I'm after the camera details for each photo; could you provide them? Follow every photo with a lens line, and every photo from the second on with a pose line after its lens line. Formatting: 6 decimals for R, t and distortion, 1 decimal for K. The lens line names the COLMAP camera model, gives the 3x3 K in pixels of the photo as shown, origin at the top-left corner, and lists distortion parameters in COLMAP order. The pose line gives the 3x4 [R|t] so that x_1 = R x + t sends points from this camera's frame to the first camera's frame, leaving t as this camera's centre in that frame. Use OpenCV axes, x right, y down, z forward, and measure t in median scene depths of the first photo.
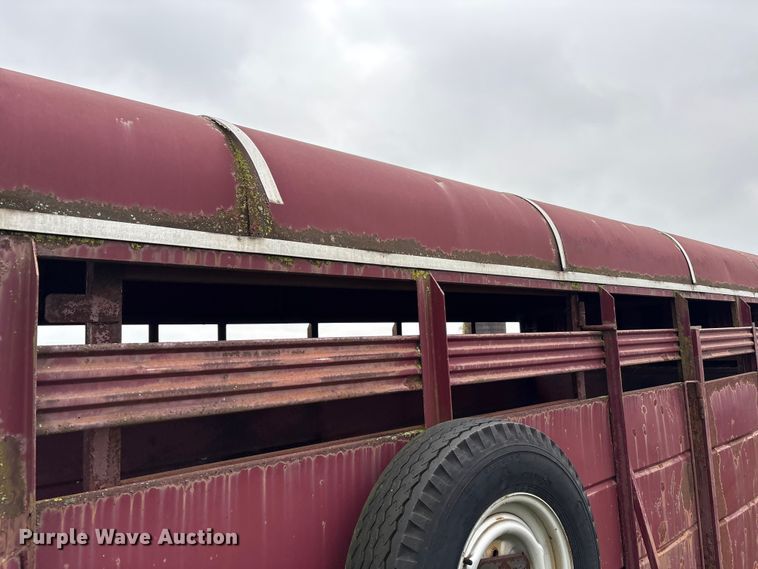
lens RADIAL K [[570.9, 0, 376.9], [0, 570.9, 283.7], [0, 0, 1]] dist [0.039499, -0.039445]
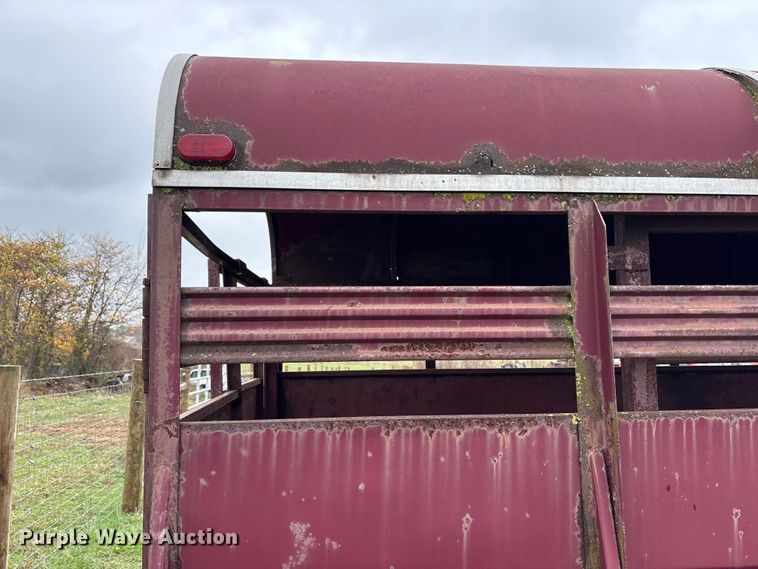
lens RADIAL K [[570.9, 0, 376.9], [0, 570.9, 283.7], [0, 0, 1]] dist [0.039499, -0.039445]
pose [[0.796926, -0.020024, -0.603745, -0.203004], [0.042458, 0.998835, 0.022916, 0.048265], [0.602583, -0.043896, 0.796848, -0.216229]]
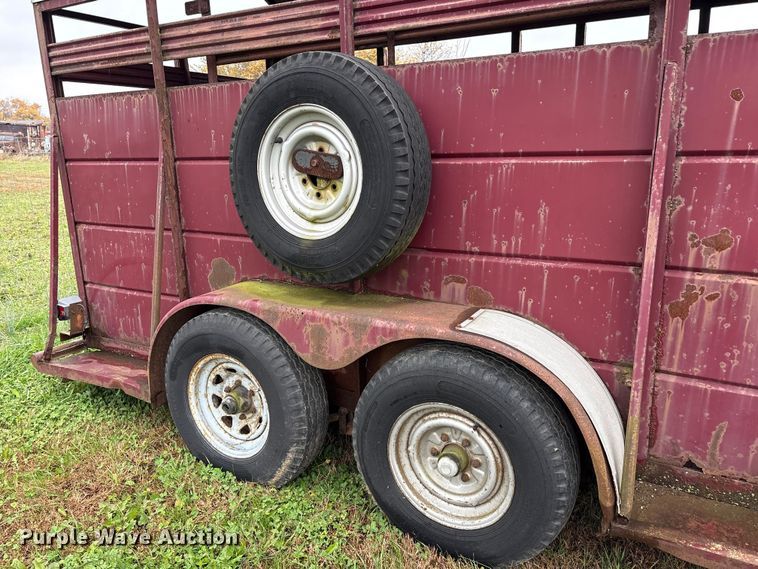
lens RADIAL K [[570.9, 0, 376.9], [0, 570.9, 283.7], [0, 0, 1]] dist [0.039499, -0.039445]
pose [[0.315211, 0.260395, -0.912599, 2.017509], [0.113912, 0.944287, 0.308782, 0.444306], [0.942160, -0.201288, 0.267988, 0.845041]]
